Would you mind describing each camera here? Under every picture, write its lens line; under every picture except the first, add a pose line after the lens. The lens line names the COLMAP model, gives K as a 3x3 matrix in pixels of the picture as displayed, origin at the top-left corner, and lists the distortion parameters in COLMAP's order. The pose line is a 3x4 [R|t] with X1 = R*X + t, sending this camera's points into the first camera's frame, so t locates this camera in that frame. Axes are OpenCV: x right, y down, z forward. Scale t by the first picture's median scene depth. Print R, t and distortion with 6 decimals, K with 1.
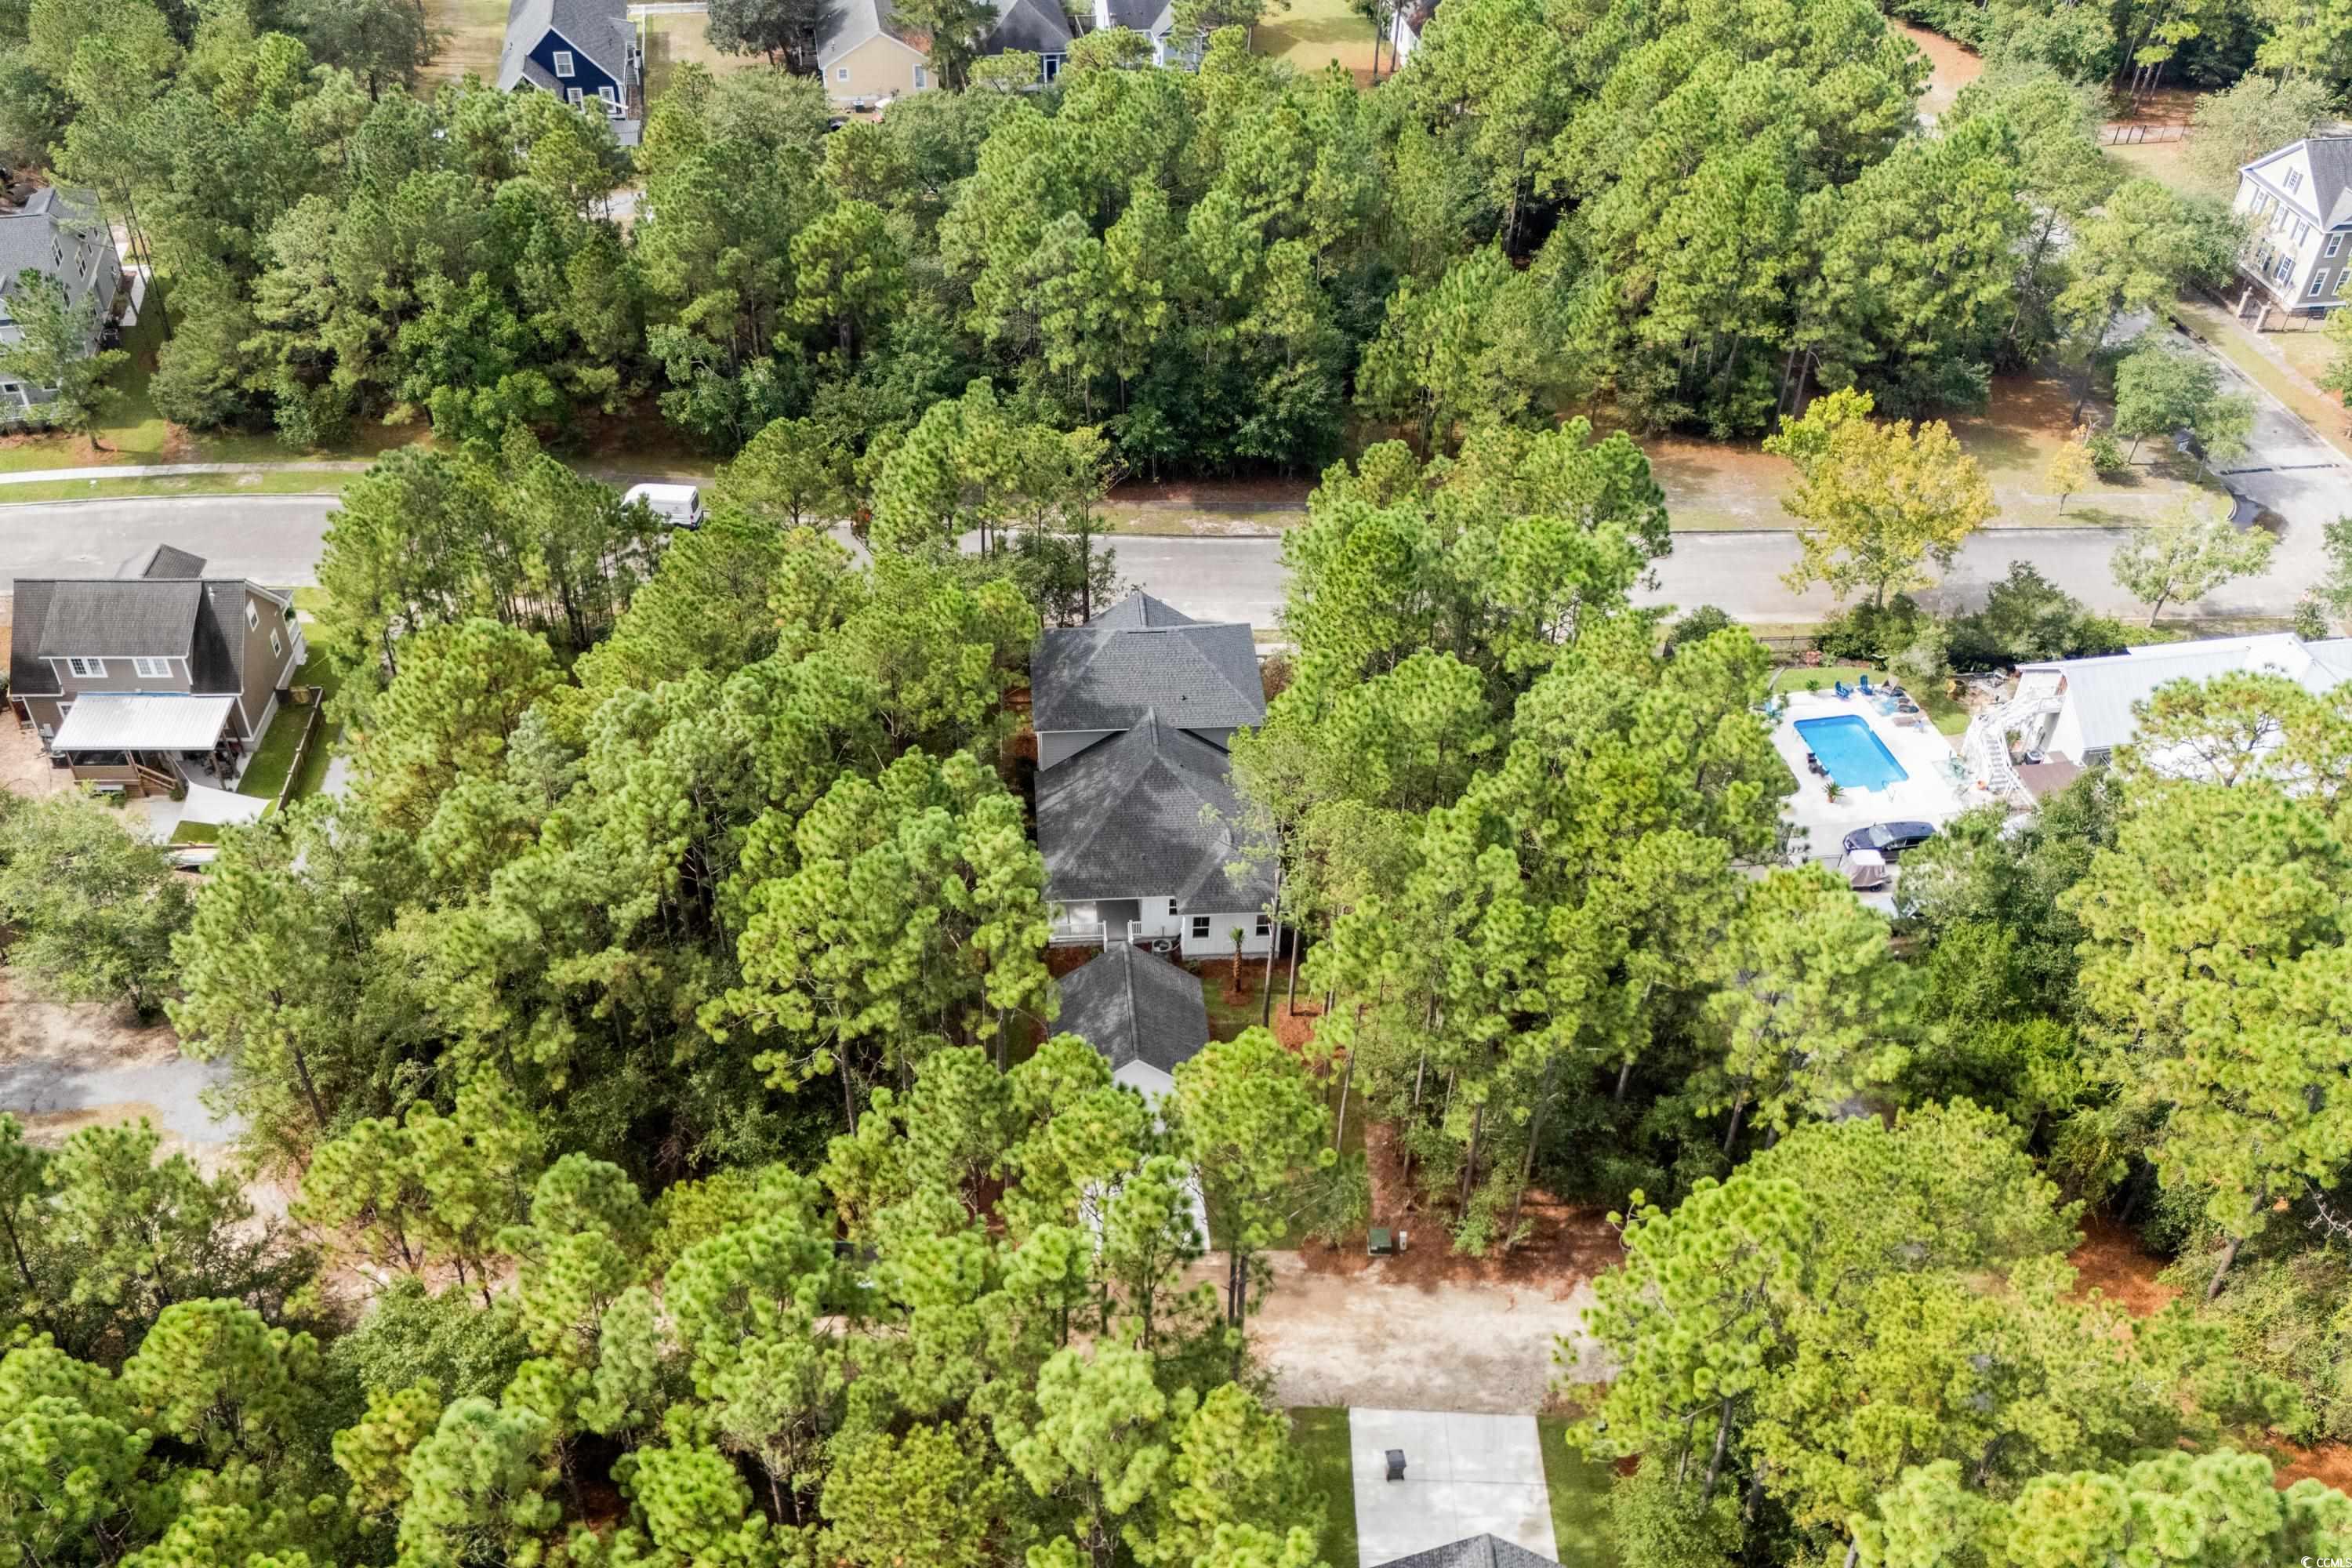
lens RADIAL K [[1062.9, 0, 1159.1], [0, 1062.9, 778.9], [0, 0, 1]] dist [-0.000291, -0.000418]
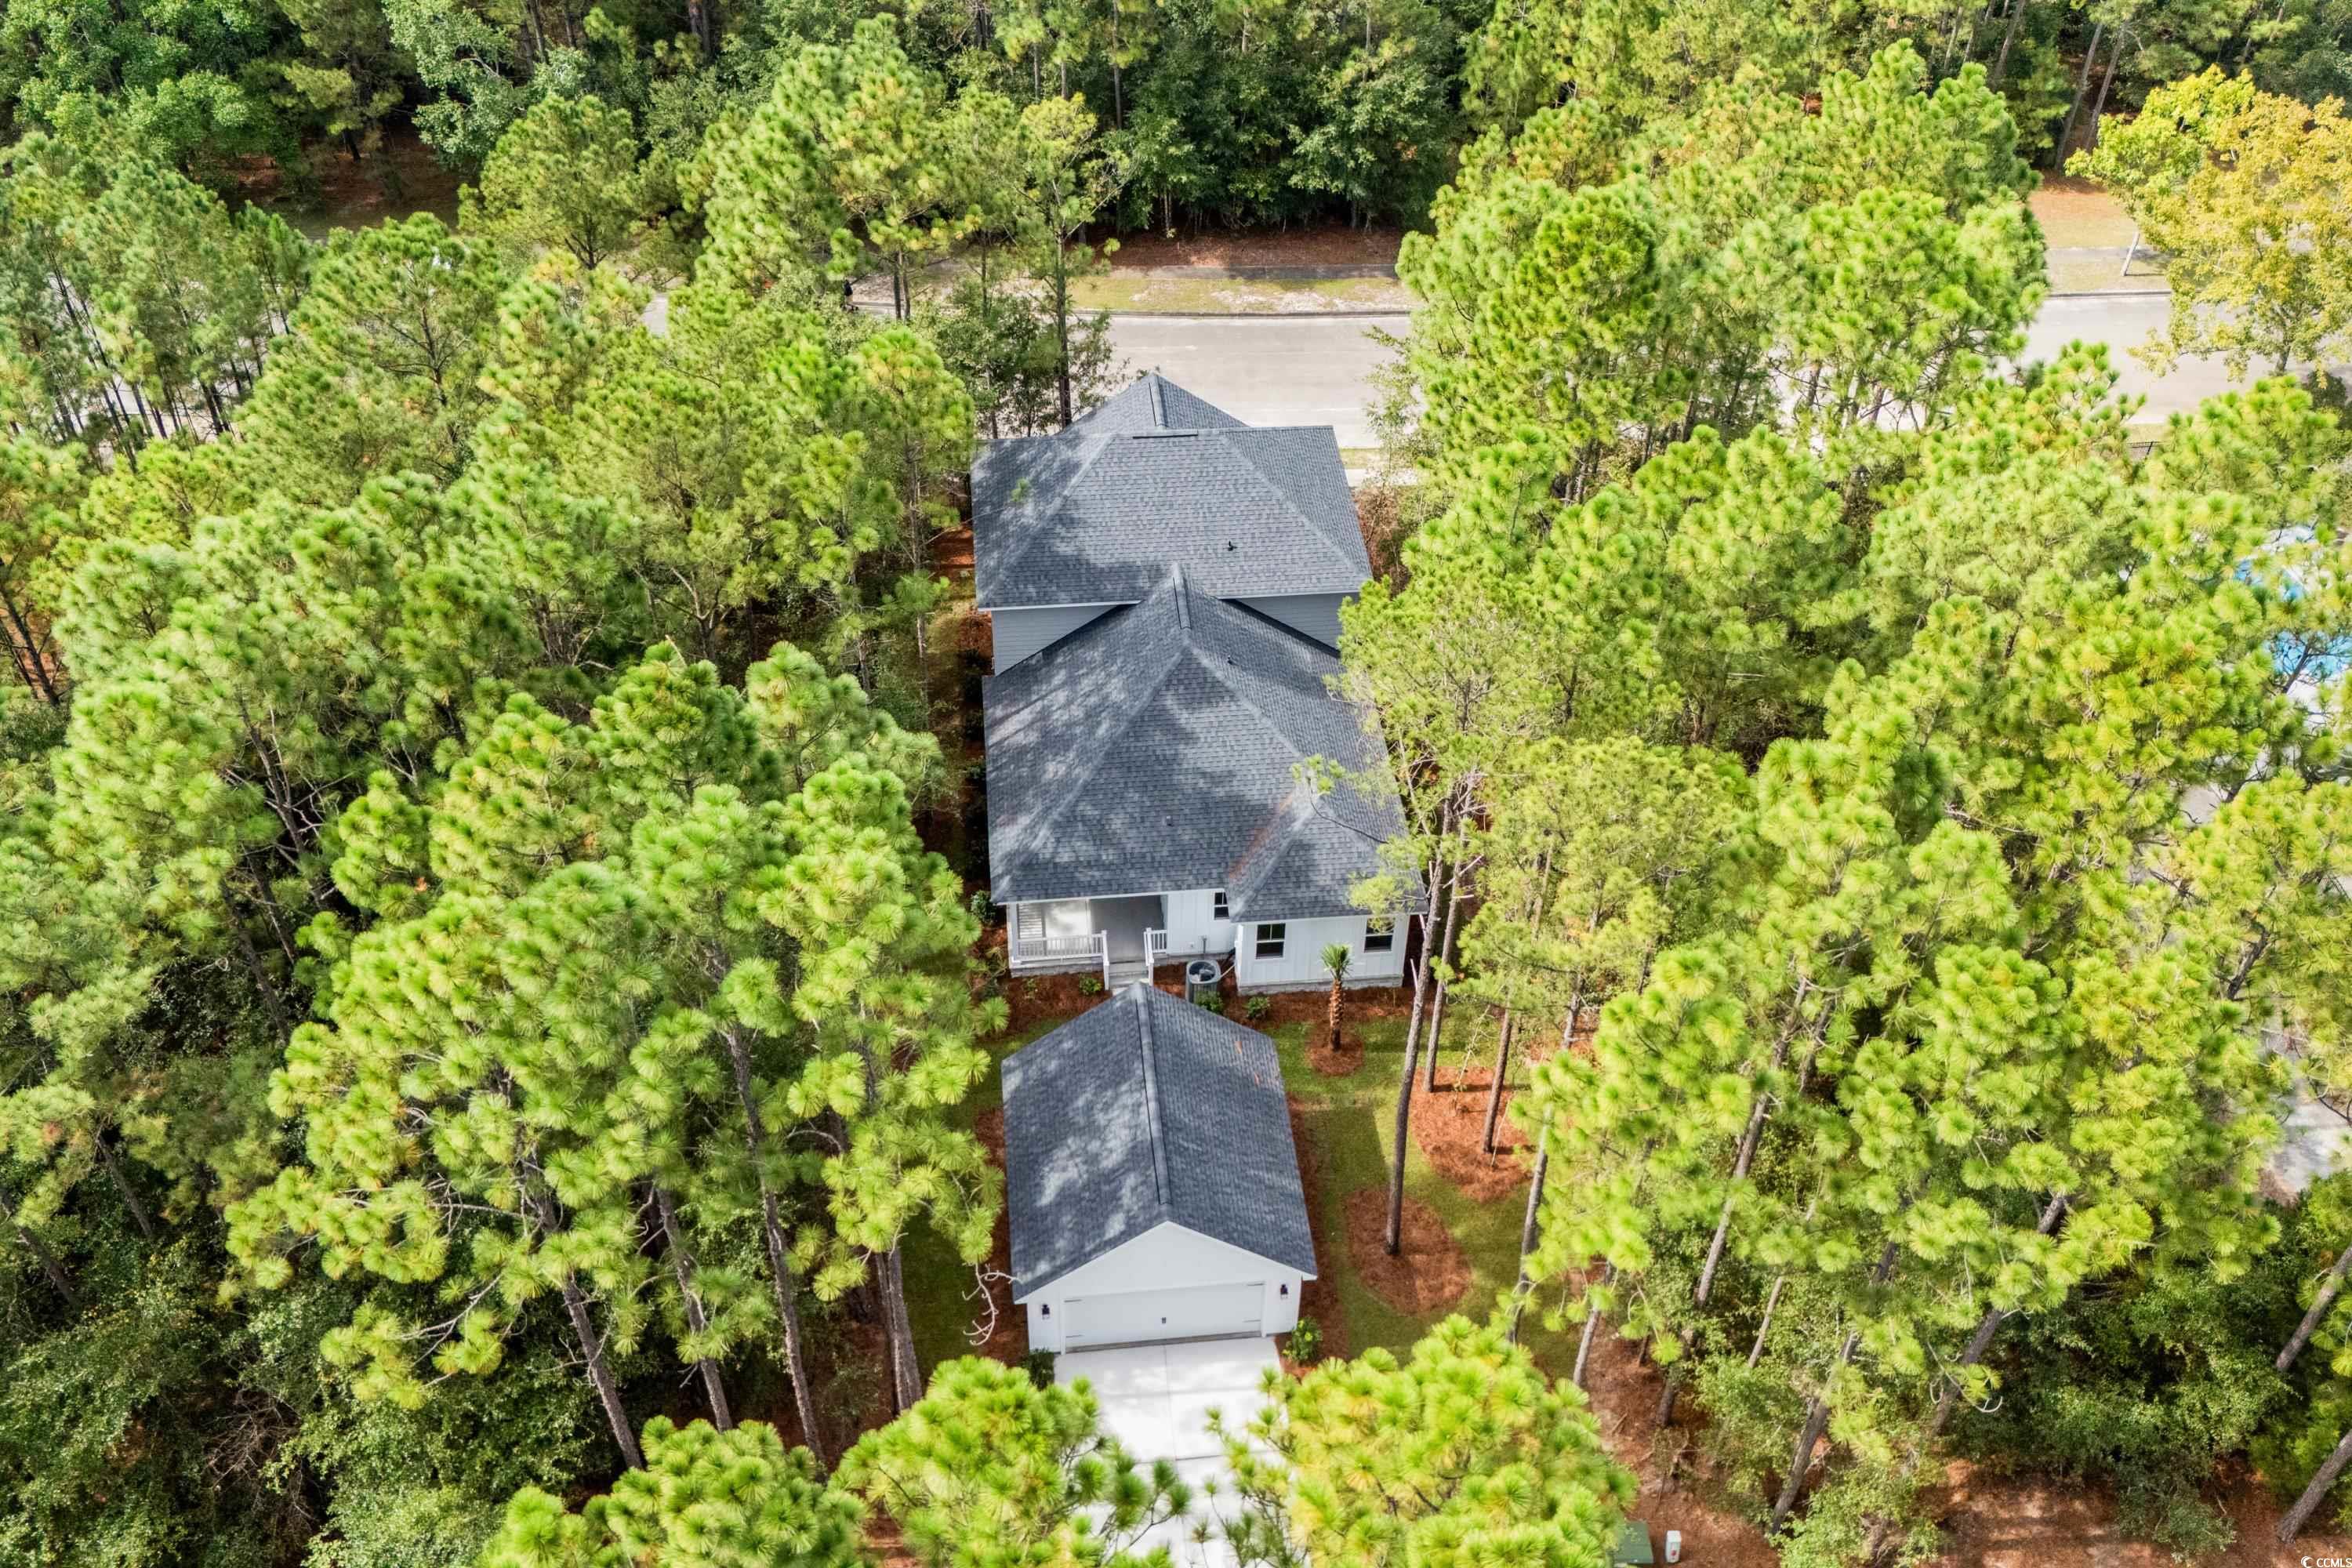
lens RADIAL K [[1062.9, 0, 1159.1], [0, 1062.9, 778.9], [0, 0, 1]] dist [-0.000291, -0.000418]
pose [[0.999713, -0.019703, -0.013614, -0.011678], [0.020975, 0.994699, 0.100664, -0.008402], [0.011559, -0.100921, 0.994827, 0.425119]]
